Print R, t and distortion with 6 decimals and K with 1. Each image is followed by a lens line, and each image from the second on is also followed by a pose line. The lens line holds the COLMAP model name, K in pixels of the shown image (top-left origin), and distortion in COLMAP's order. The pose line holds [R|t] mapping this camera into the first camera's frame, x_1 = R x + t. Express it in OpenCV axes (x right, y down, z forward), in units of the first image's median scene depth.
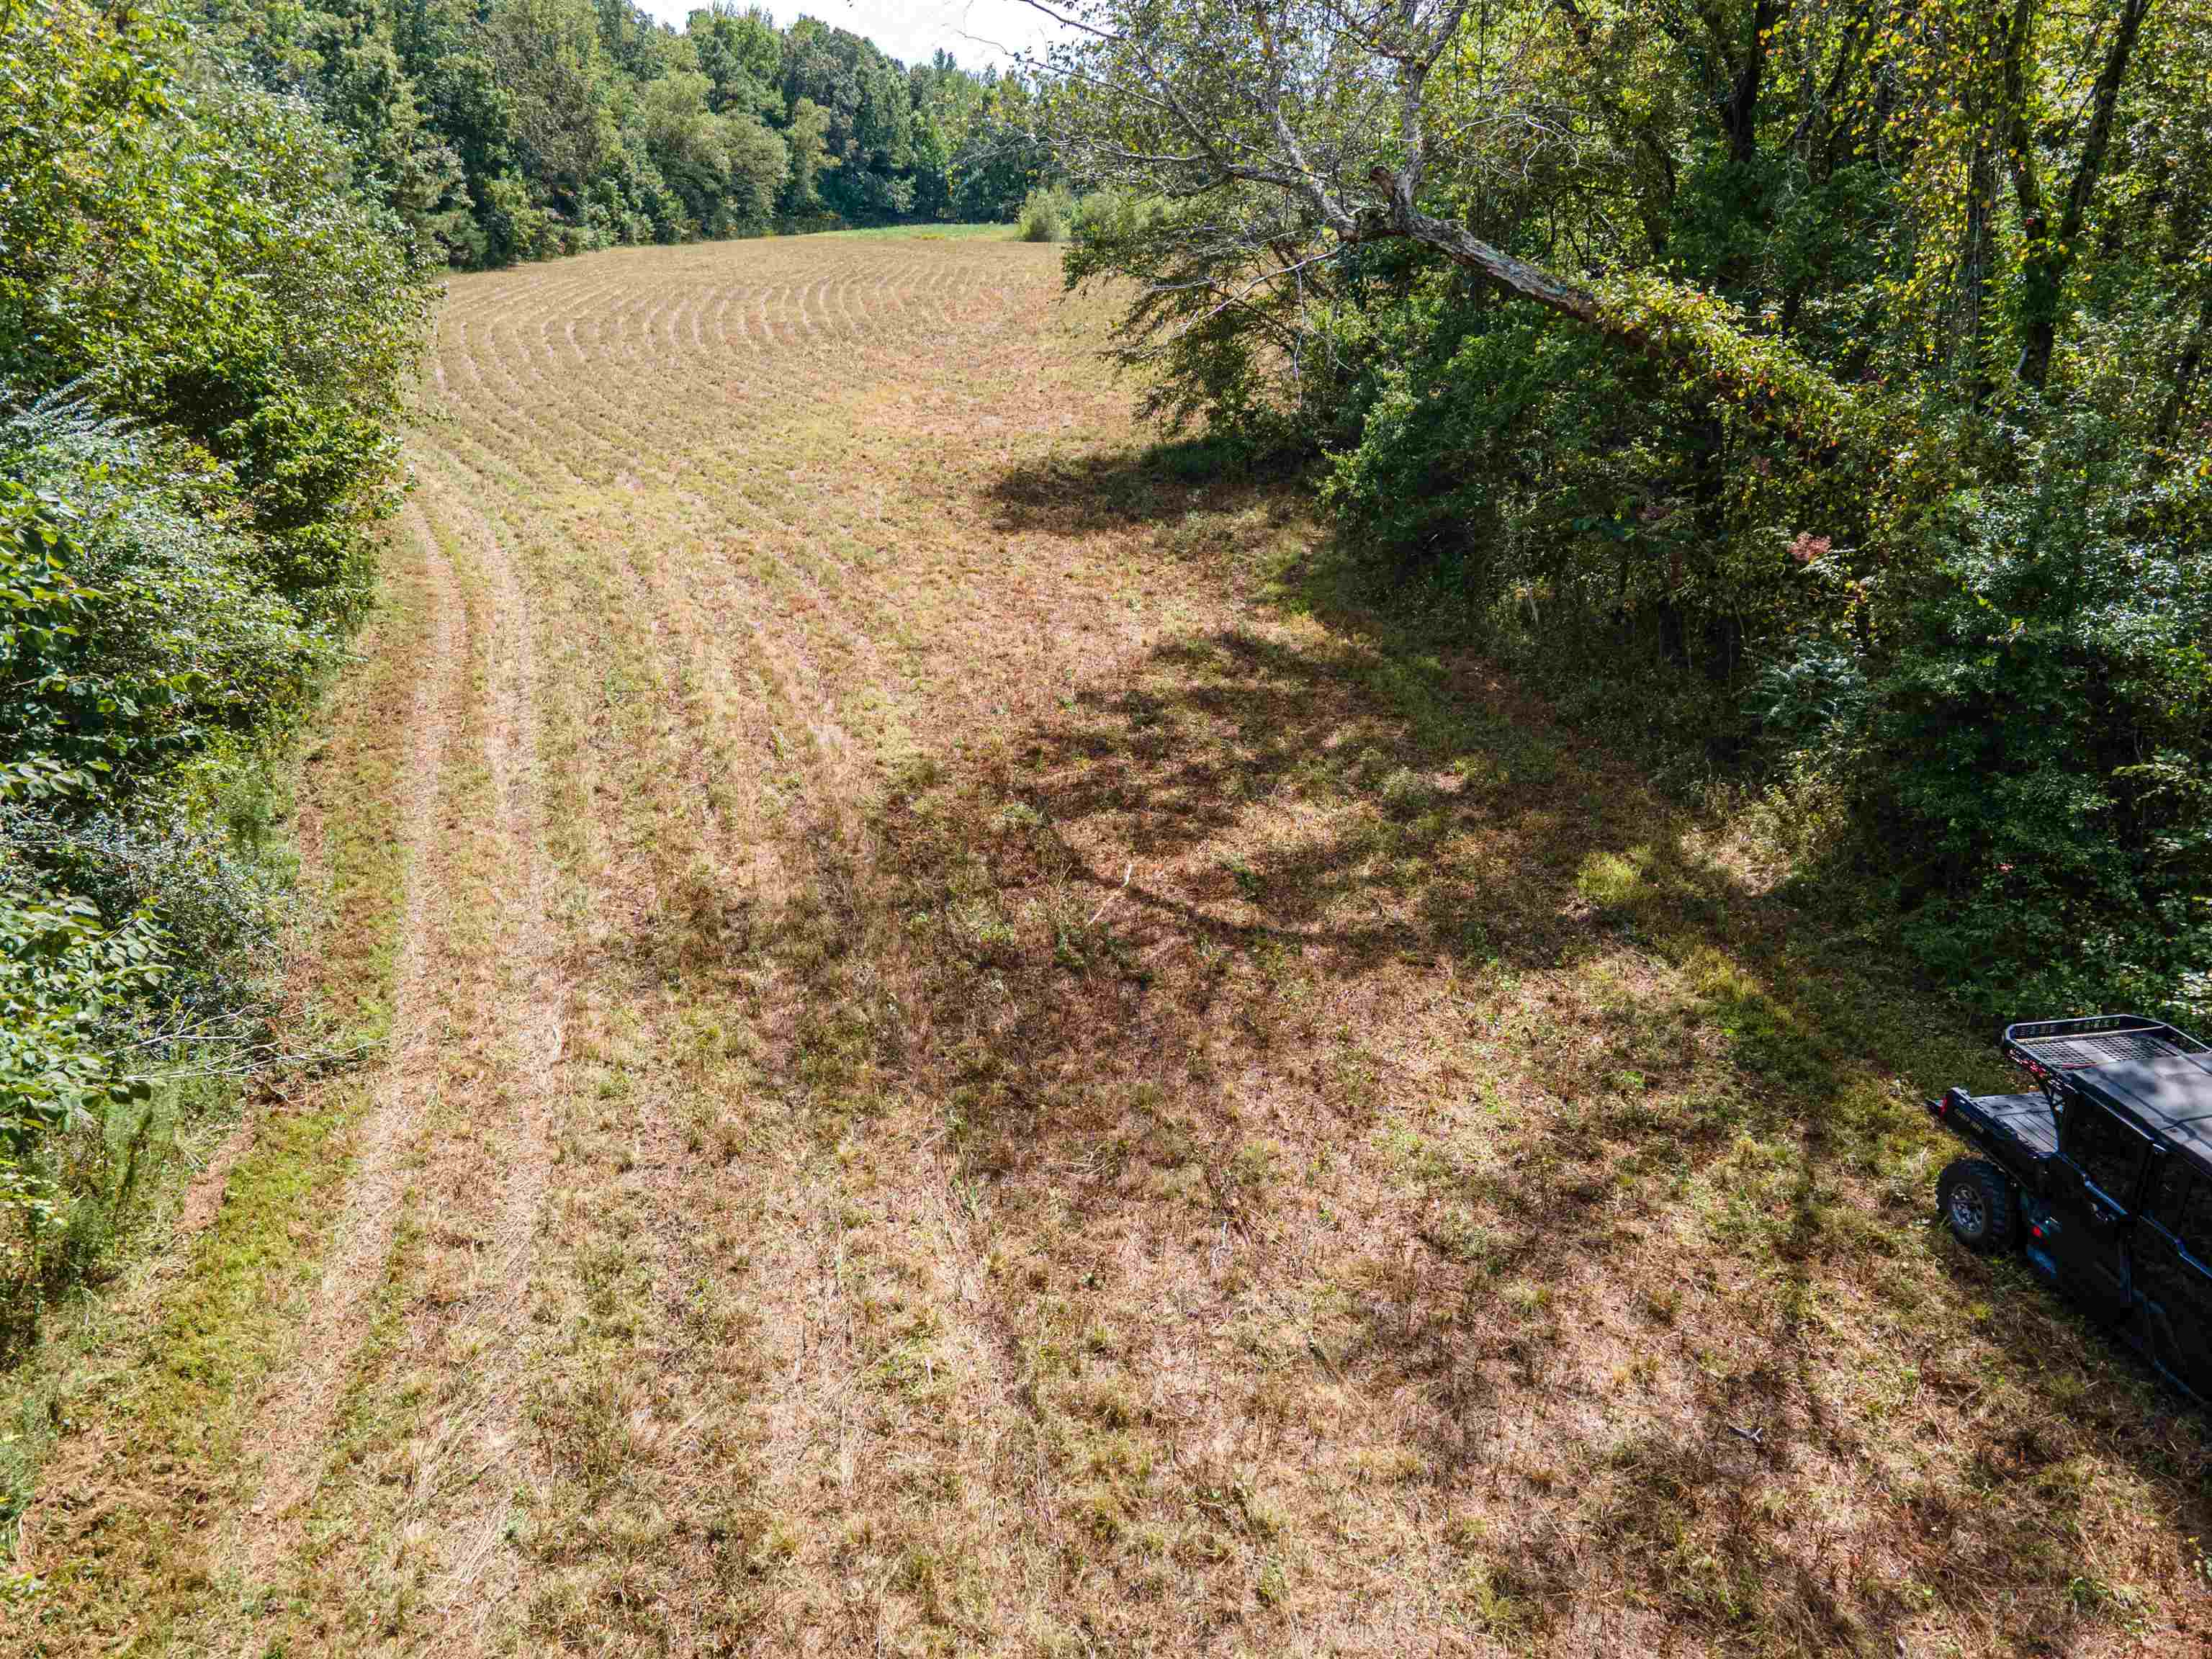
lens RADIAL K [[1553.2, 0, 1106.0], [0, 1553.2, 829.5], [0, 0, 1]] dist [0.046907, 0.000453]
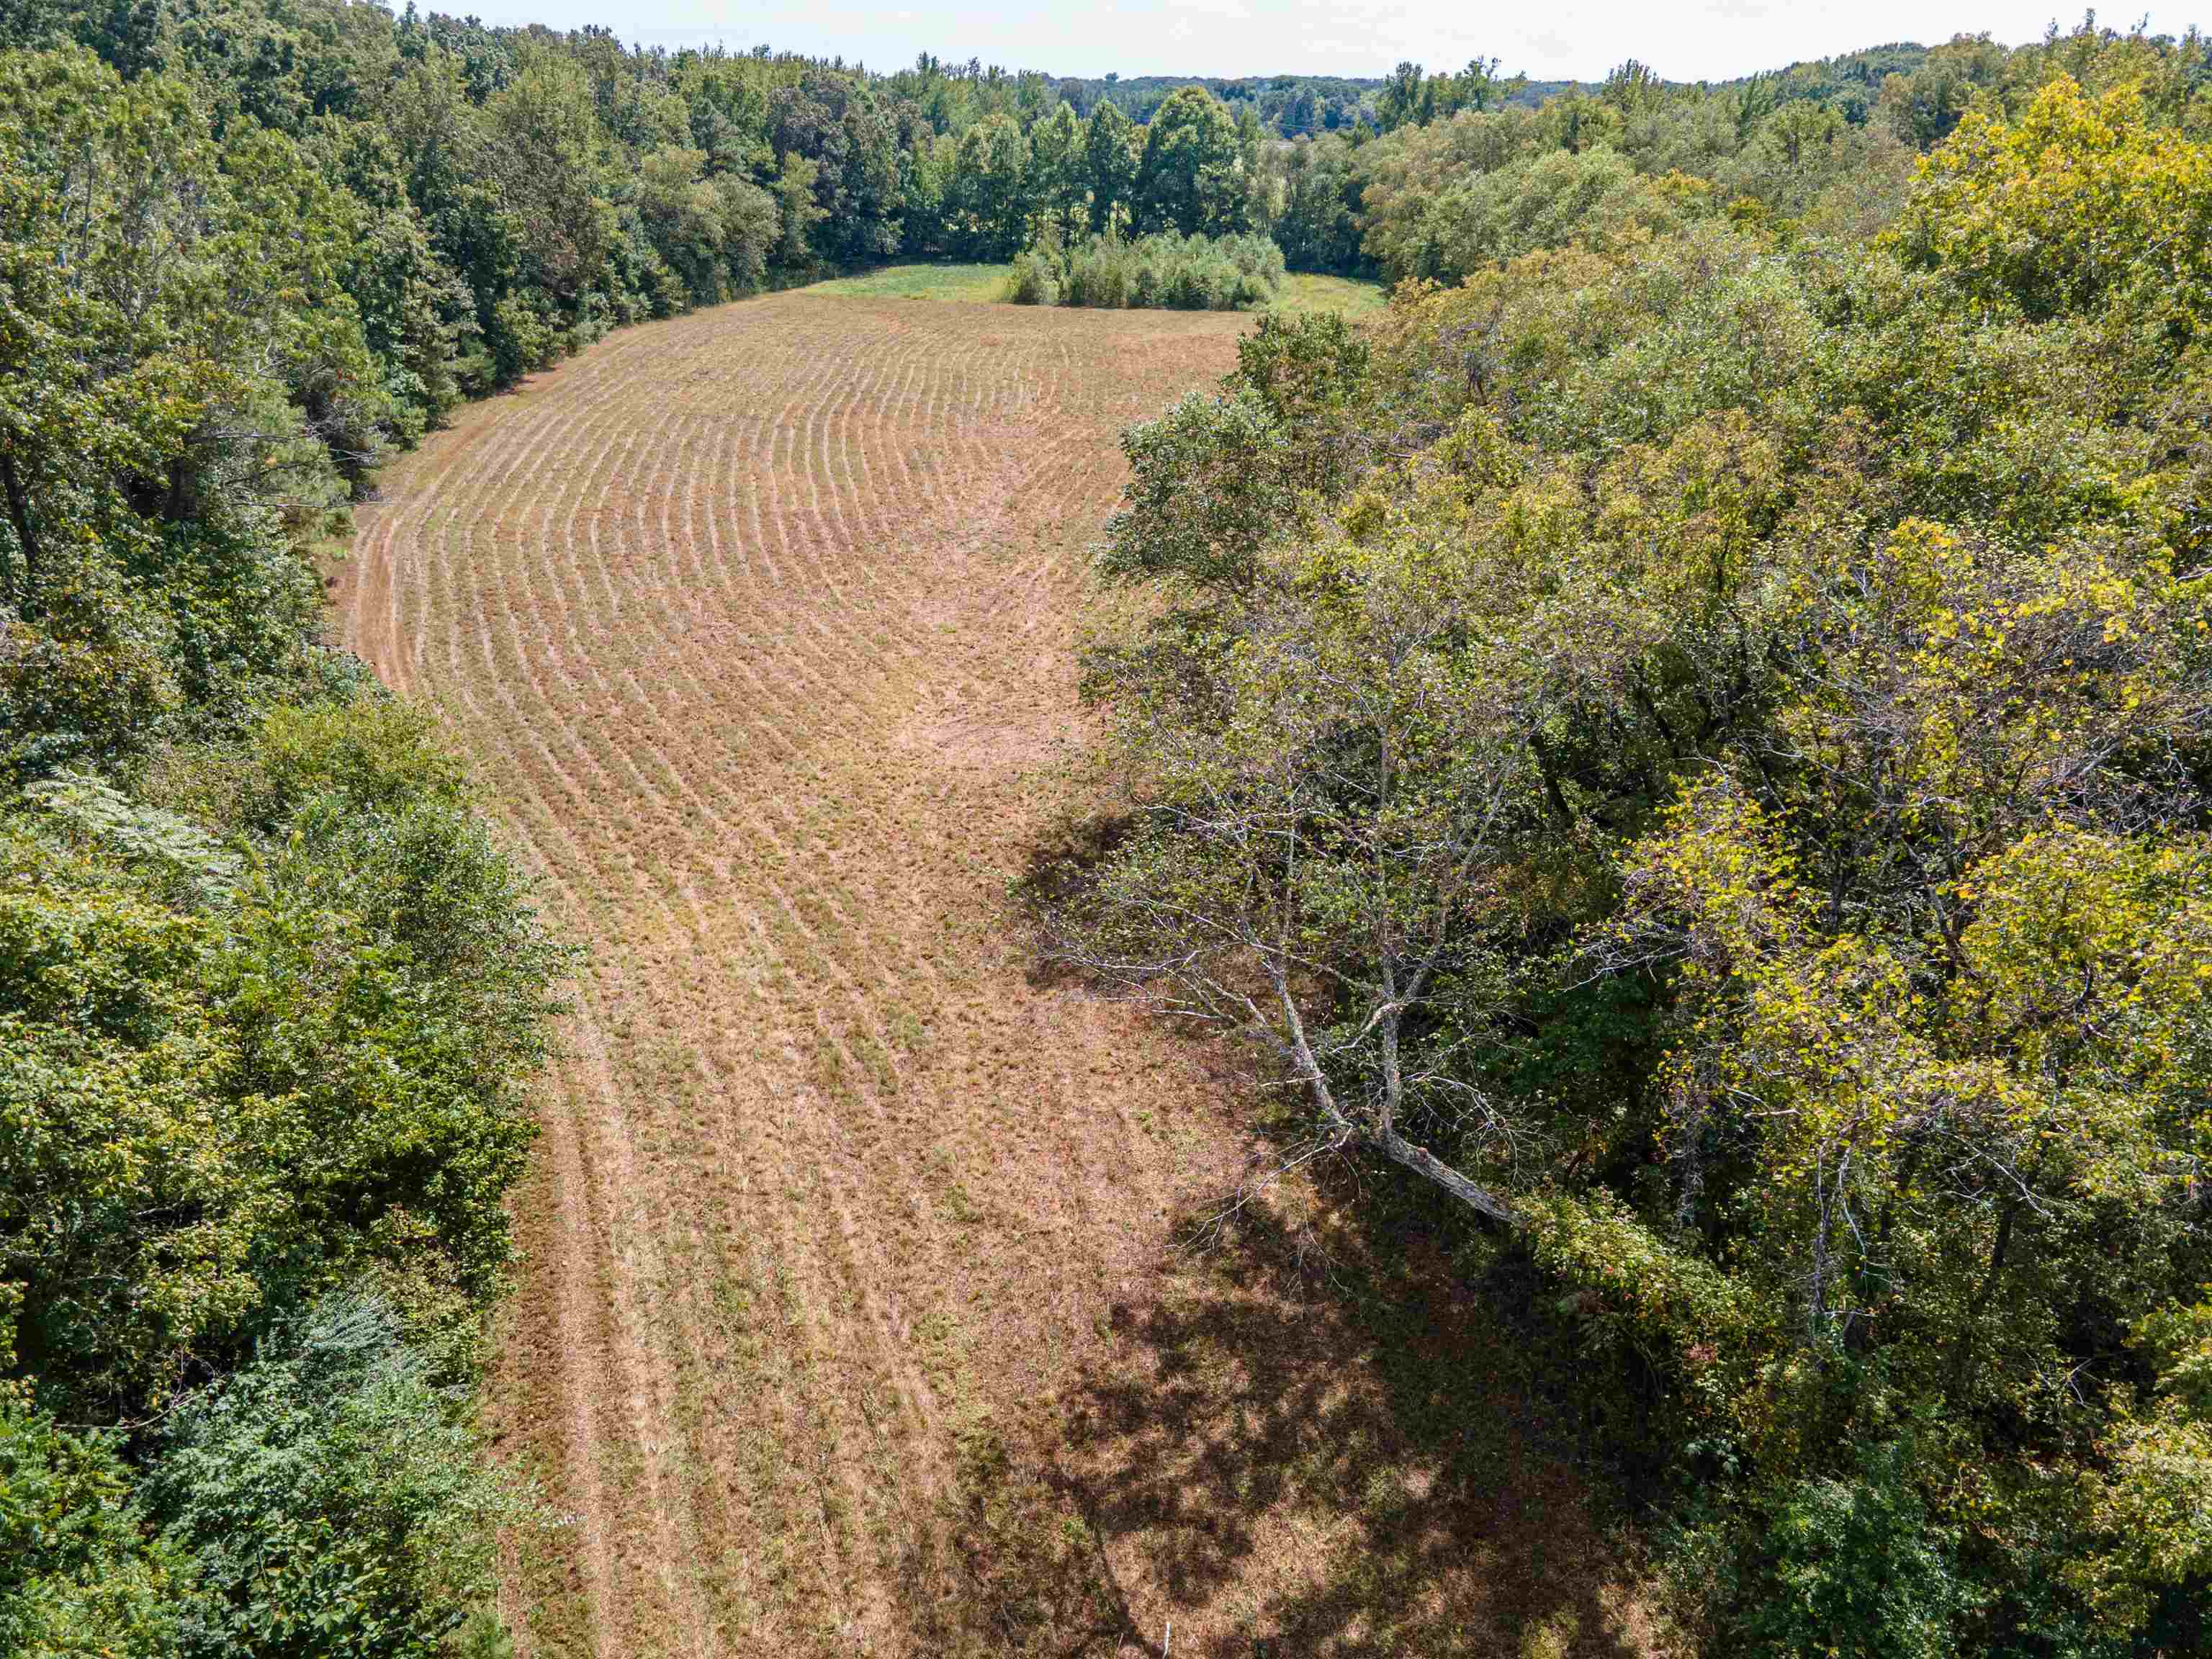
lens RADIAL K [[1569.8, 0, 1087.8], [0, 1569.8, 823.2], [0, 0, 1]] dist [0.035803, -0.000035]
pose [[0.999991, -0.004049, -0.001041, -0.005629], [0.004077, 0.999592, 0.028277, -0.082800], [0.000926, -0.028281, 0.999600, -0.033927]]
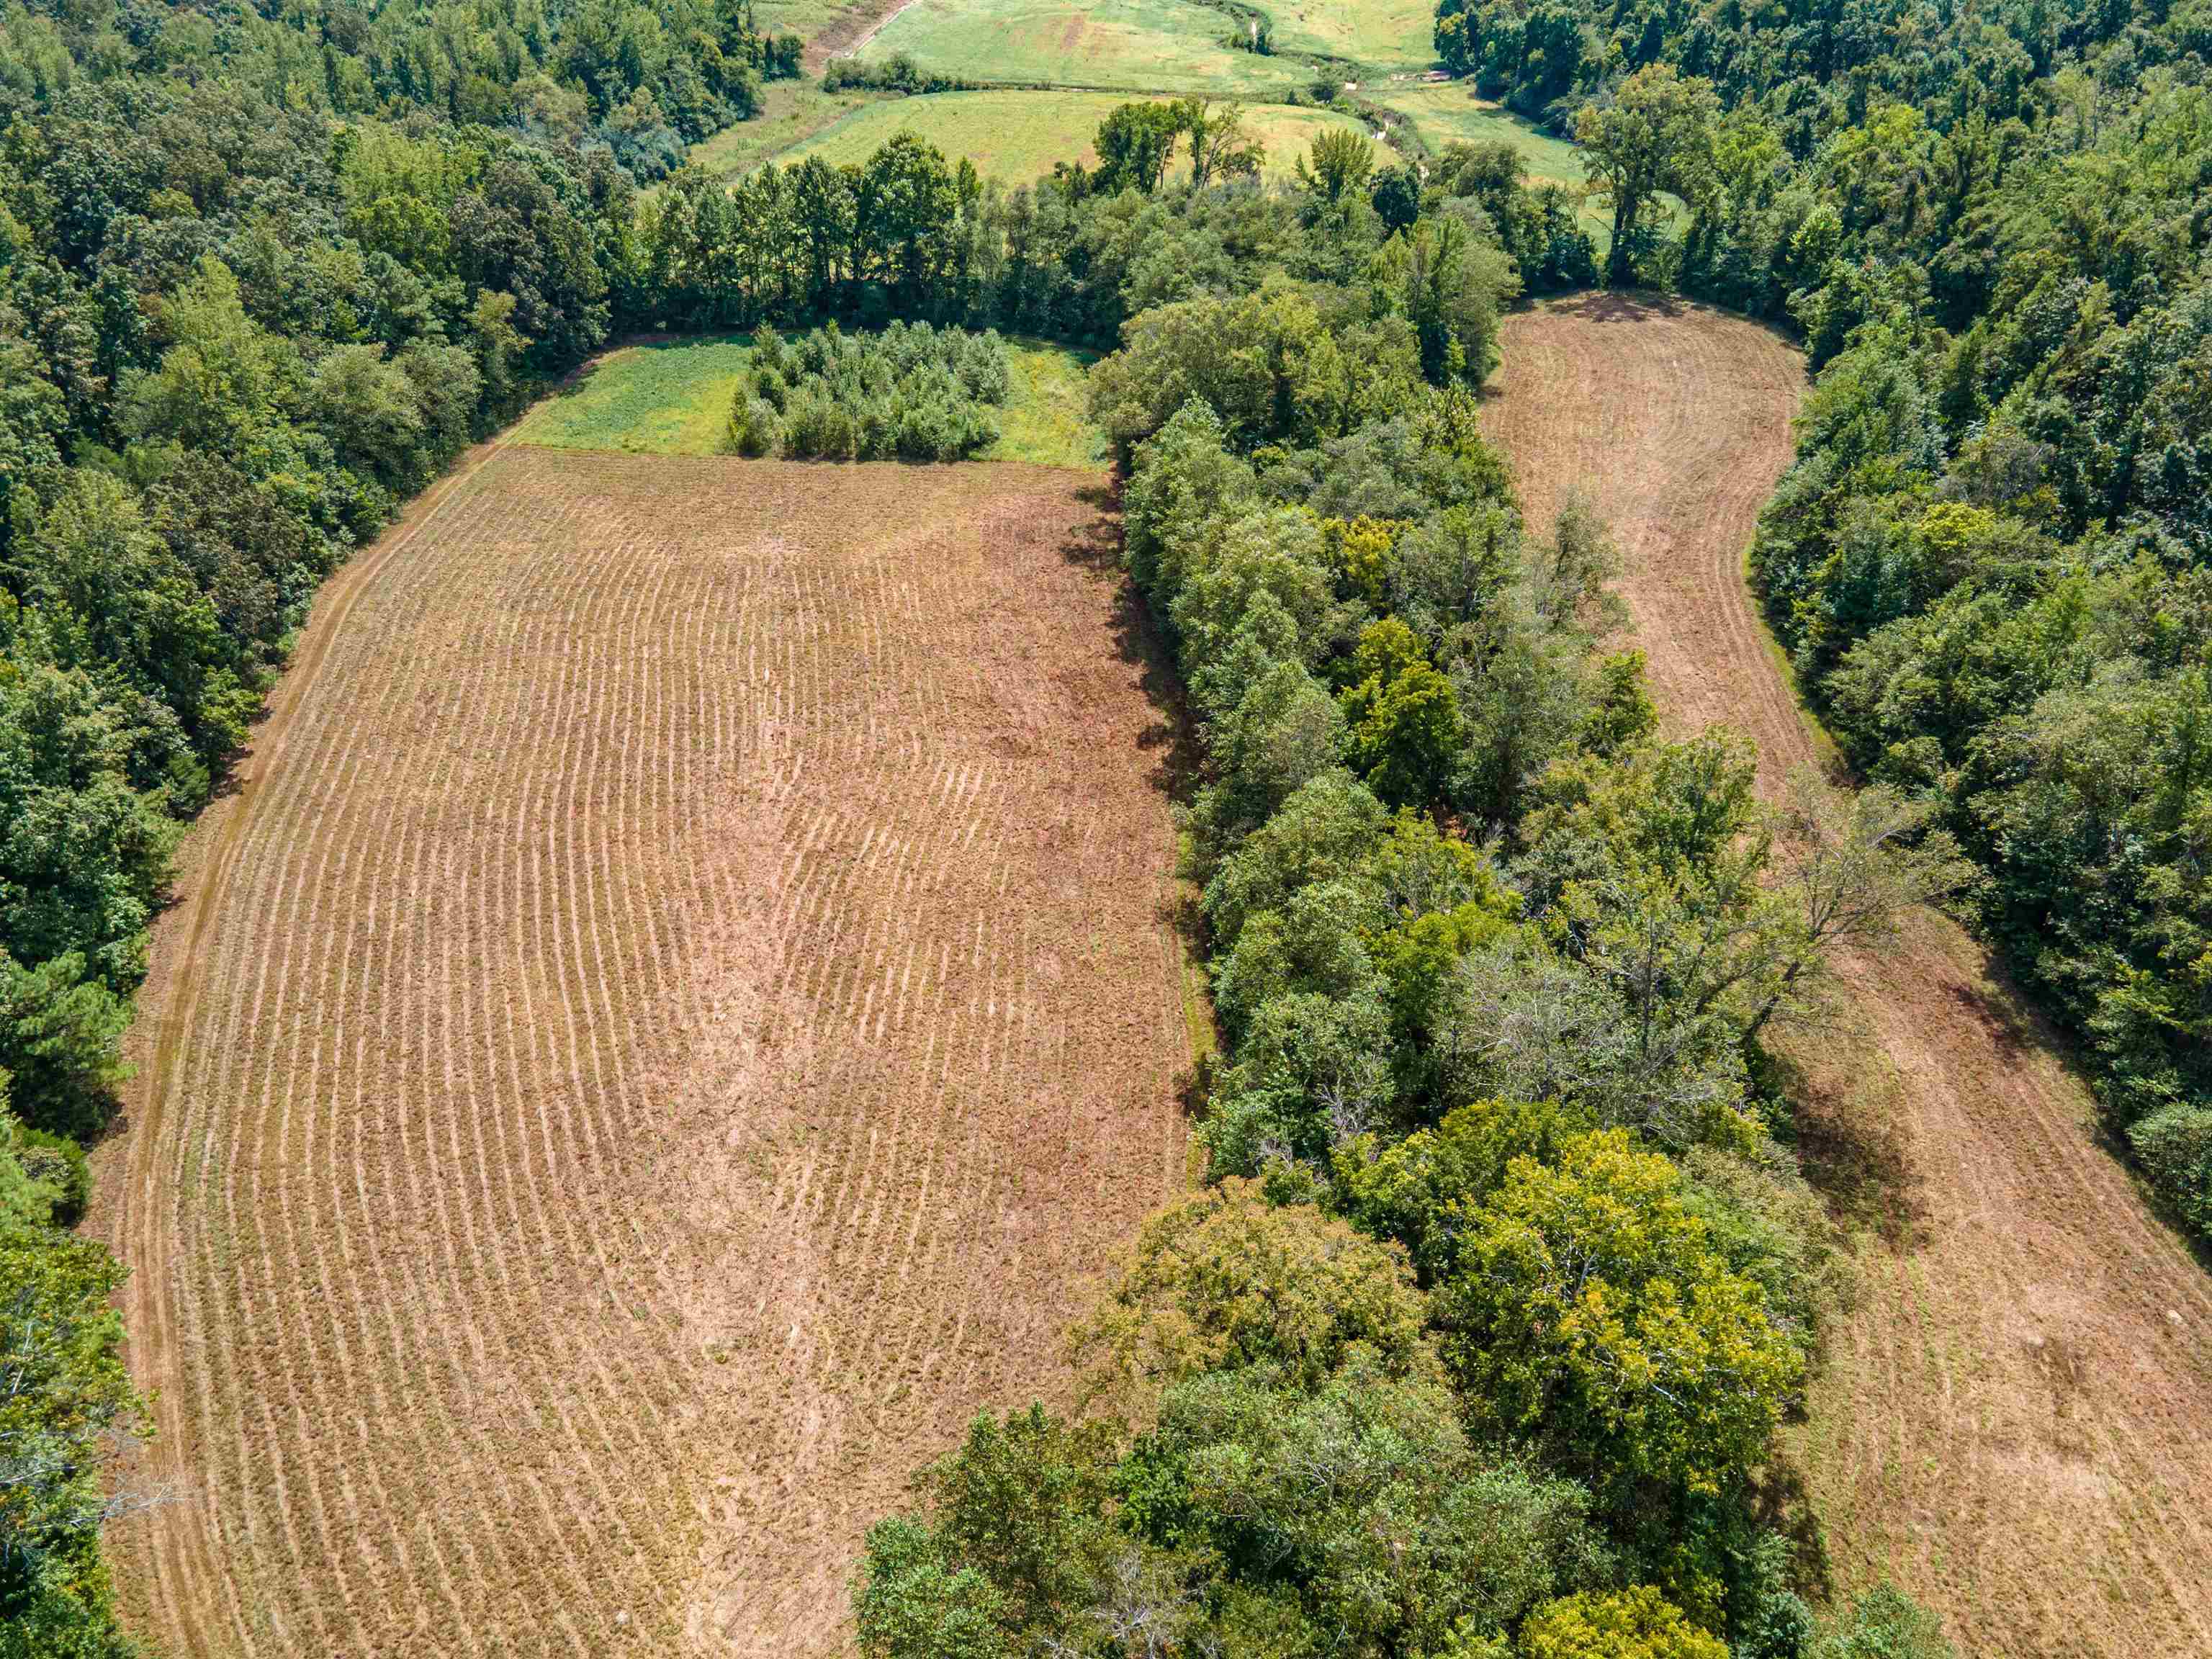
lens RADIAL K [[1569.8, 0, 1087.8], [0, 1569.8, 823.2], [0, 0, 1]] dist [0.035803, -0.000035]
pose [[0.987895, -0.085202, 0.129629, 0.020890], [0.058993, 0.979219, 0.194035, -0.407555], [-0.143468, -0.184039, 0.972392, -0.056321]]
